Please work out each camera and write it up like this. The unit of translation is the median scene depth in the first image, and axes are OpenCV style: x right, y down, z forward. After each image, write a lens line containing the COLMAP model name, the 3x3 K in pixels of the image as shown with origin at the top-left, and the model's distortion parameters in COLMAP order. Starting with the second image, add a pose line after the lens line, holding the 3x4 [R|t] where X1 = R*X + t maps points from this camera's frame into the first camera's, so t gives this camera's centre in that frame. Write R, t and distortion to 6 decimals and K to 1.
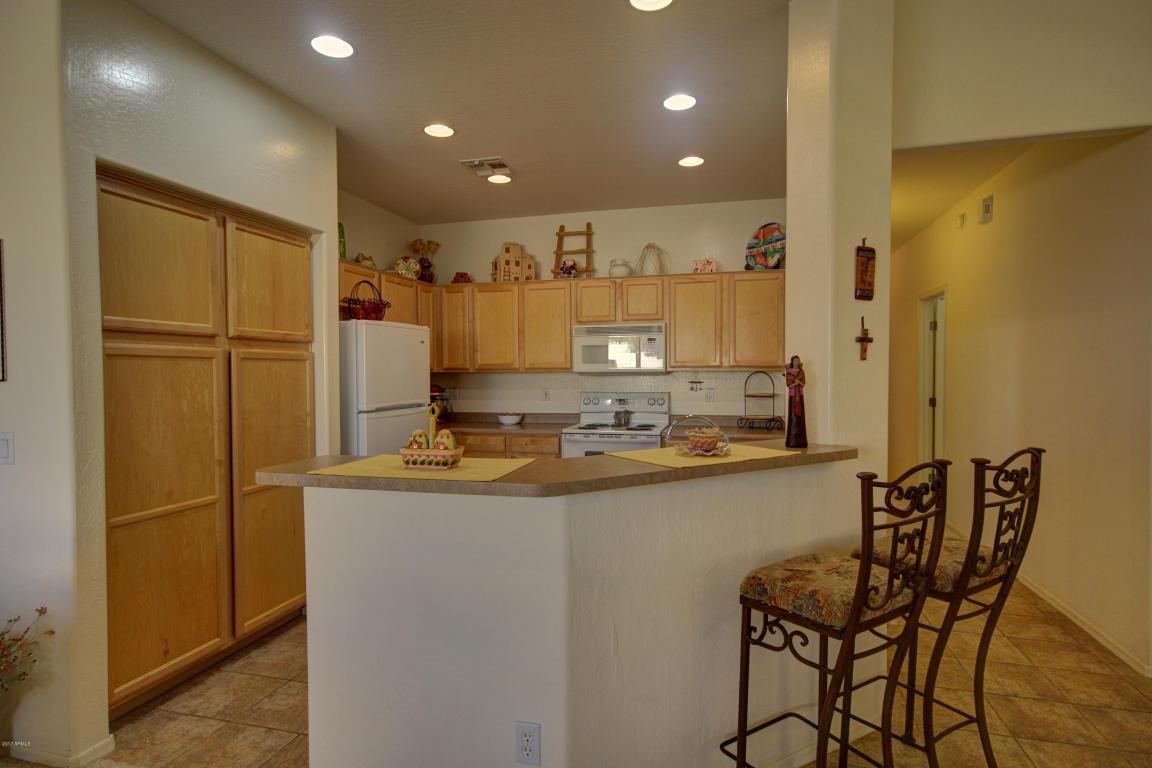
lens RADIAL K [[607.8, 0, 573.3], [0, 607.8, 388.0], [0, 0, 1]] dist [-0.000532, 0.000224]
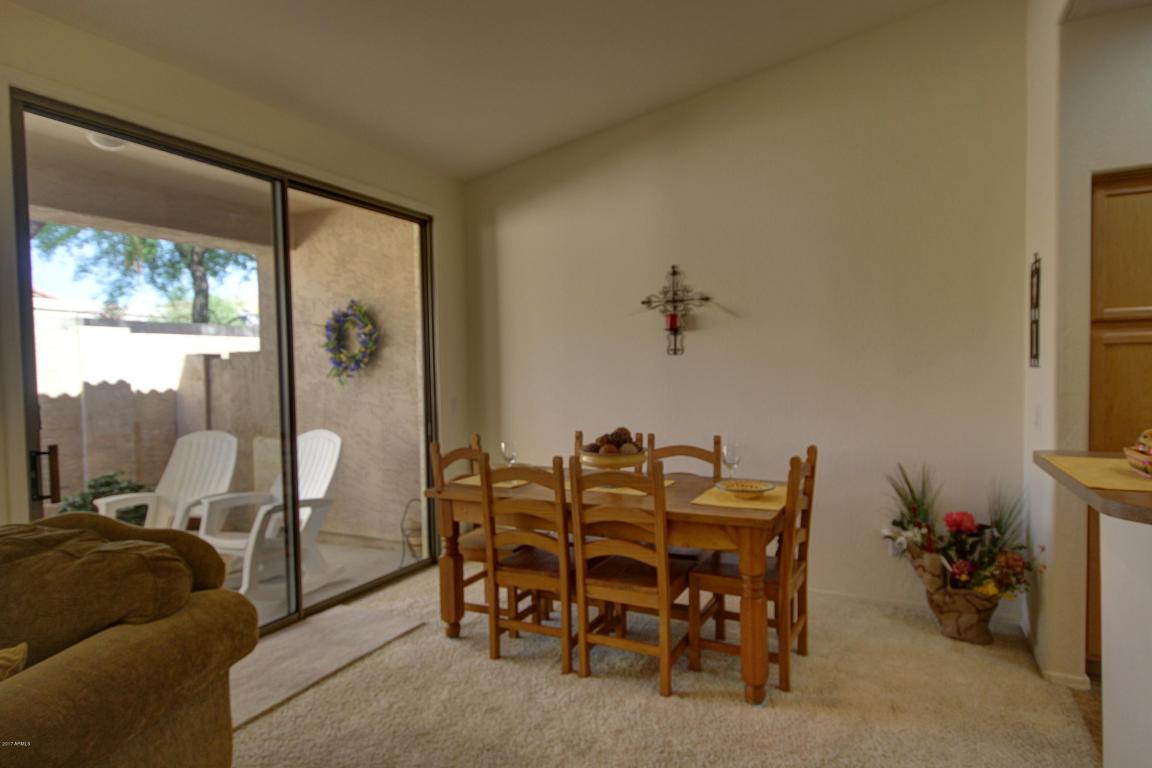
lens RADIAL K [[672.7, 0, 580.0], [0, 672.7, 390.2], [0, 0, 1]] dist [0.013821, 0.000691]
pose [[-0.188347, 0.041392, -0.981230, 0.445966], [-0.007501, 0.999022, 0.043582, -0.010656], [0.982074, 0.015569, -0.187852, 0.202553]]
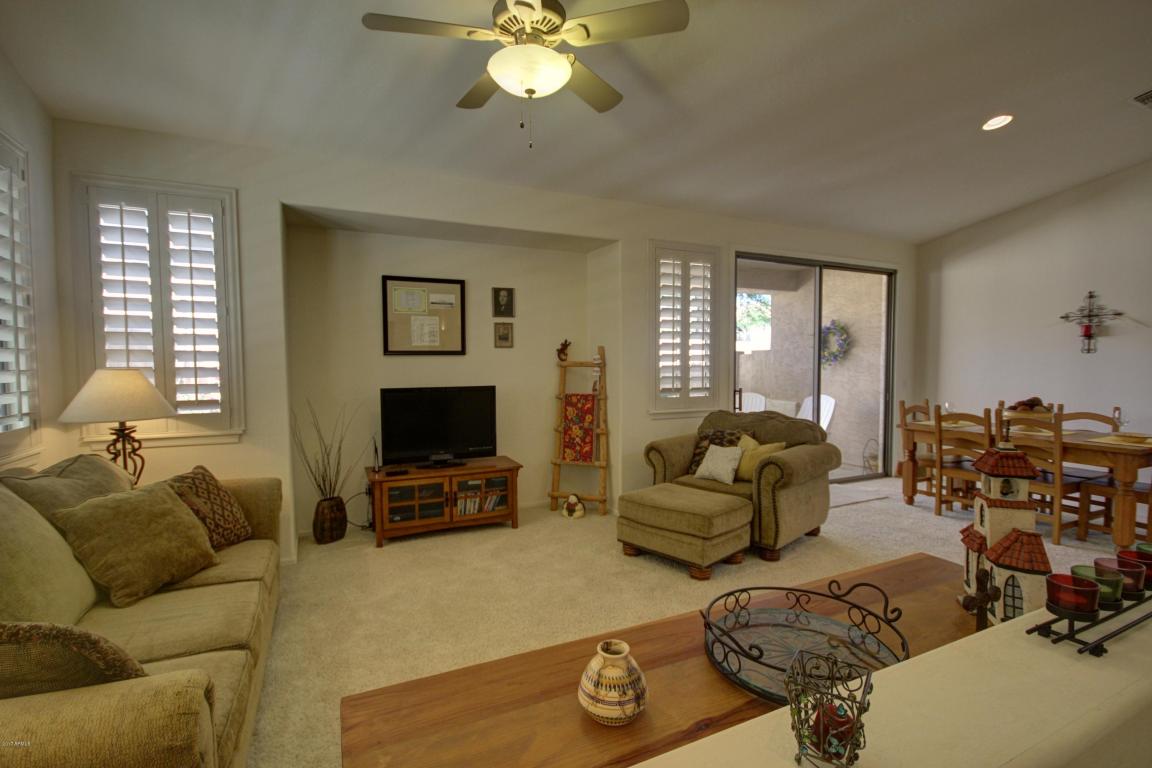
lens RADIAL K [[527.3, 0, 578.9], [0, 527.3, 389.4], [0, 0, 1]] dist [0.015222, -0.015833]
pose [[-0.759042, 0.036457, -0.650020, 1.171279], [-0.012421, 0.997438, 0.070447, -0.008898], [0.650923, 0.061546, -0.756645, 0.331722]]
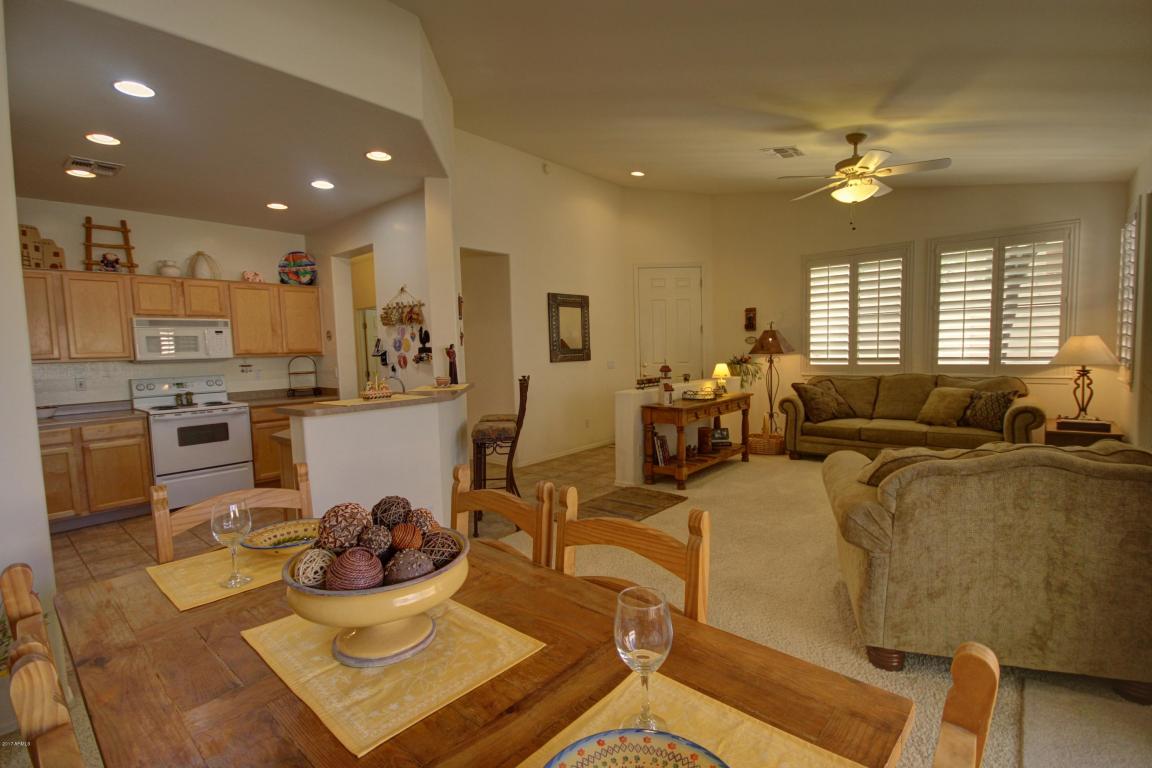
lens RADIAL K [[527.3, 0, 578.9], [0, 527.3, 389.4], [0, 0, 1]] dist [0.015222, -0.015833]
pose [[0.423890, -0.080506, 0.902128, -0.781394], [0.052786, 0.996545, 0.064129, 0.009163], [-0.904174, 0.020436, 0.426675, -0.171696]]
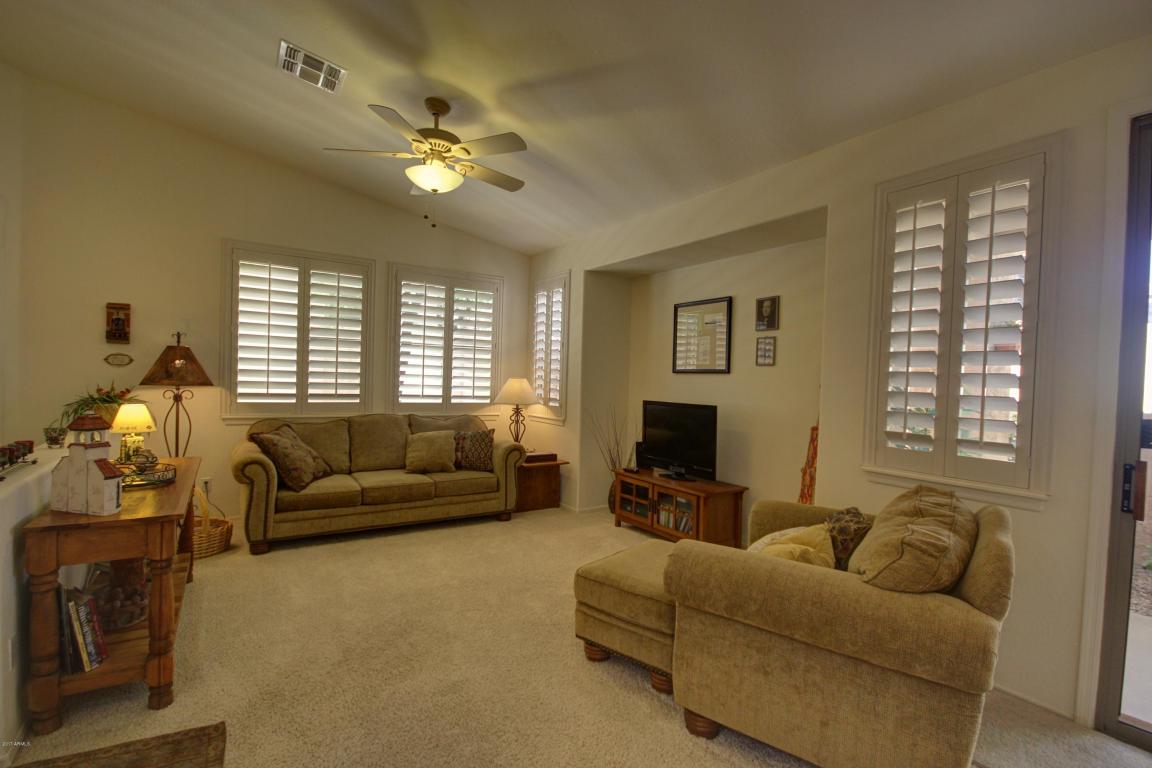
lens RADIAL K [[531.1, 0, 575.7], [0, 531.1, 390.2], [0, 0, 1]] dist [0.002594, -0.007874]
pose [[-0.747646, -0.036965, 0.663068, -0.118911], [-0.010634, 0.998988, 0.043701, -0.010742], [-0.664013, 0.025622, -0.747282, 0.346060]]
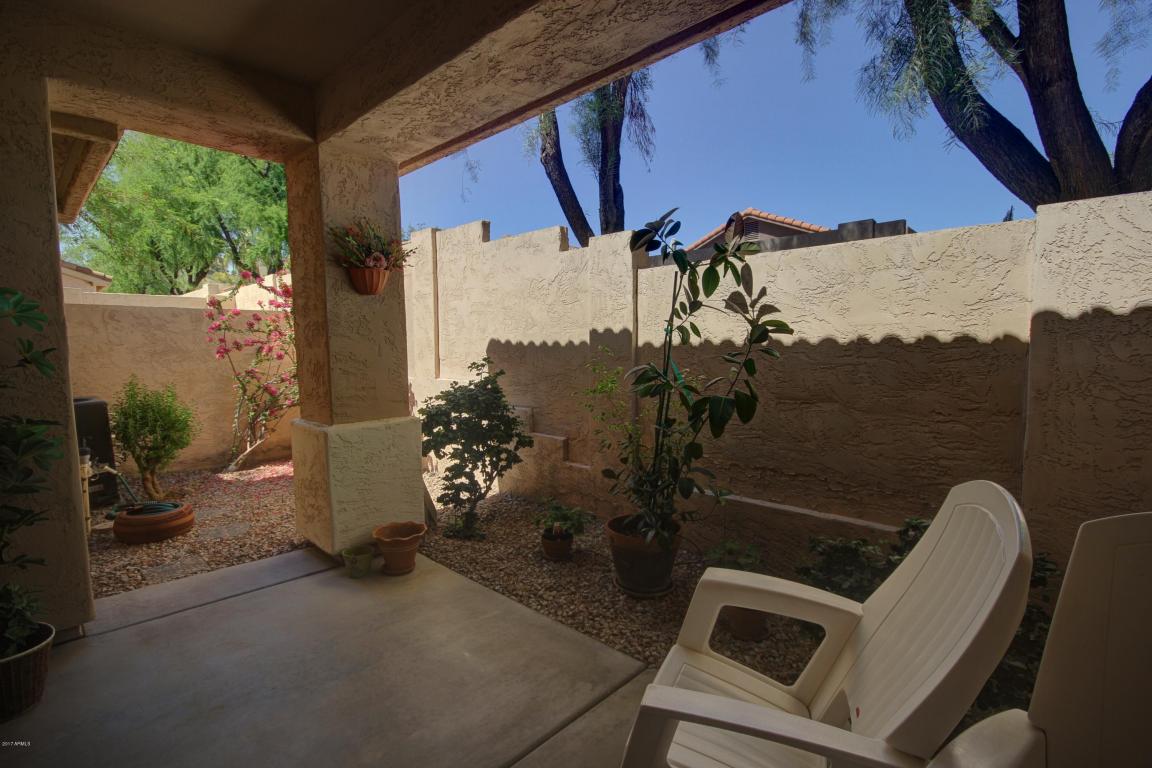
lens RADIAL K [[531.1, 0, 575.7], [0, 531.1, 390.2], [0, 0, 1]] dist [0.002594, -0.007874]
pose [[-0.882815, -0.023167, 0.469149, -0.879340], [0.031744, 0.993557, 0.108797, 0.051056], [-0.468647, 0.110941, -0.876392, -0.547801]]
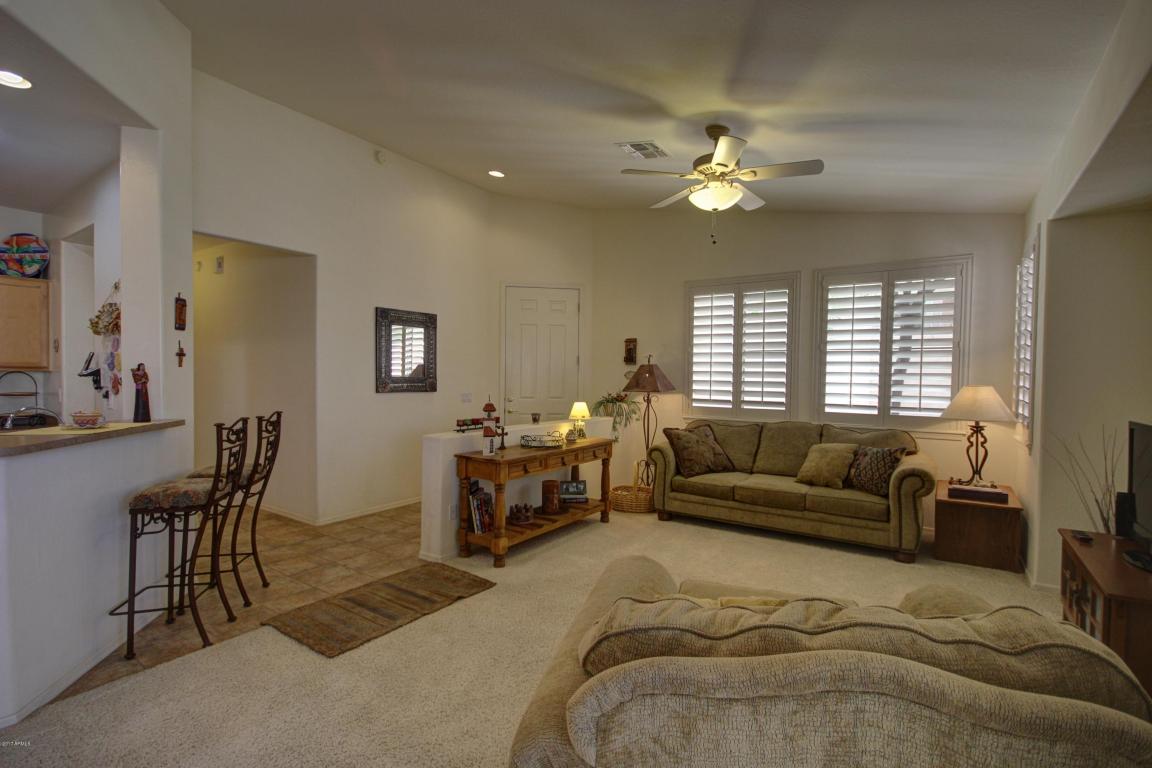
lens RADIAL K [[531.1, 0, 575.7], [0, 531.1, 390.2], [0, 0, 1]] dist [0.002594, -0.007874]
pose [[0.321535, -0.018515, 0.946717, -0.361560], [0.012975, 0.999801, 0.015146, 0.006420], [-0.946809, 0.007414, 0.321711, -0.317014]]
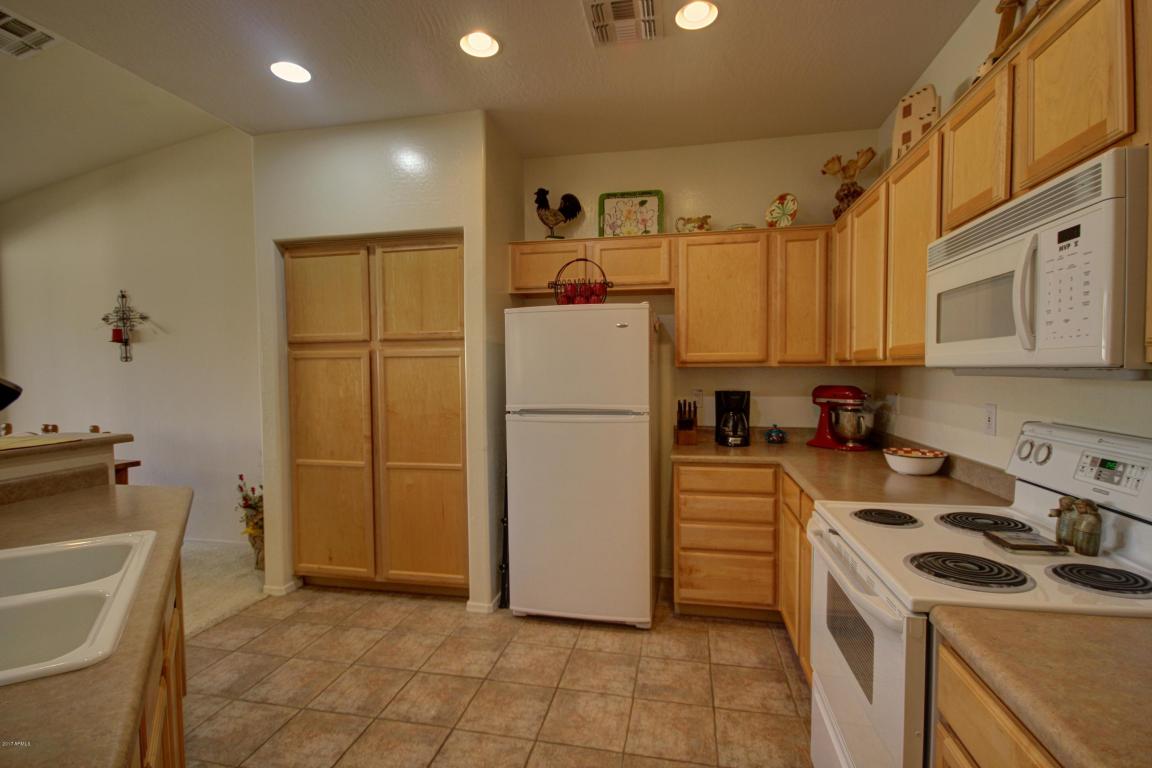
lens RADIAL K [[531.1, 0, 575.7], [0, 531.1, 390.2], [0, 0, 1]] dist [0.002594, -0.007874]
pose [[0.061850, 0.042485, -0.997181, 0.483085], [-0.020448, 0.998938, 0.041291, -0.029747], [0.997876, 0.017836, 0.062653, 1.143265]]
